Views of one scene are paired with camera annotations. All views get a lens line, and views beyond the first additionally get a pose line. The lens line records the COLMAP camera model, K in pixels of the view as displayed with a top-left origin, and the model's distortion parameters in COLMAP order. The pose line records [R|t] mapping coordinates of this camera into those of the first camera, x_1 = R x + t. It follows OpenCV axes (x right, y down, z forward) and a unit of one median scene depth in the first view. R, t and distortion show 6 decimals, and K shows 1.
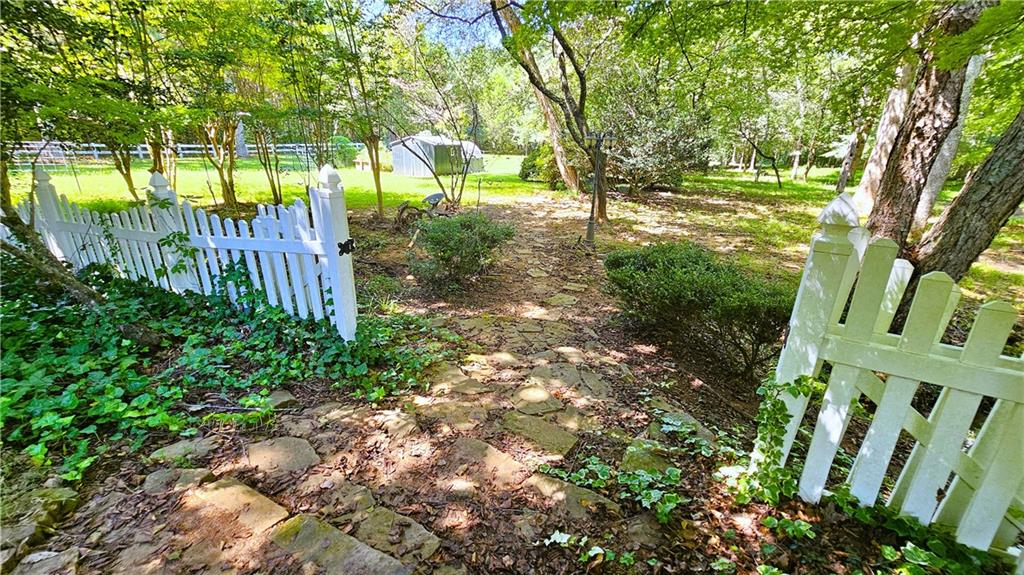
lens RADIAL K [[419.6, 0, 510.4], [0, 419.6, 289.5], [0, 0, 1]] dist [-0.000082, -0.000375]
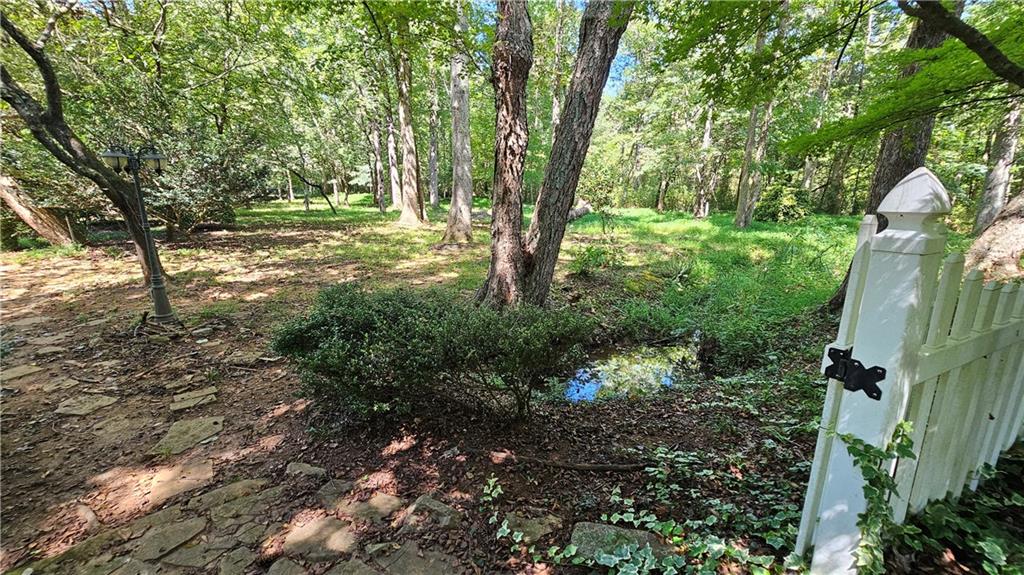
lens RADIAL K [[419.6, 0, 513.6], [0, 419.6, 292.3], [0, 0, 1]] dist [-0.000082, -0.000375]
pose [[0.528030, -0.240523, 0.814453, -0.048538], [0.292341, 0.951918, 0.091588, -0.066632], [-0.797321, 0.189737, 0.572956, 0.264179]]
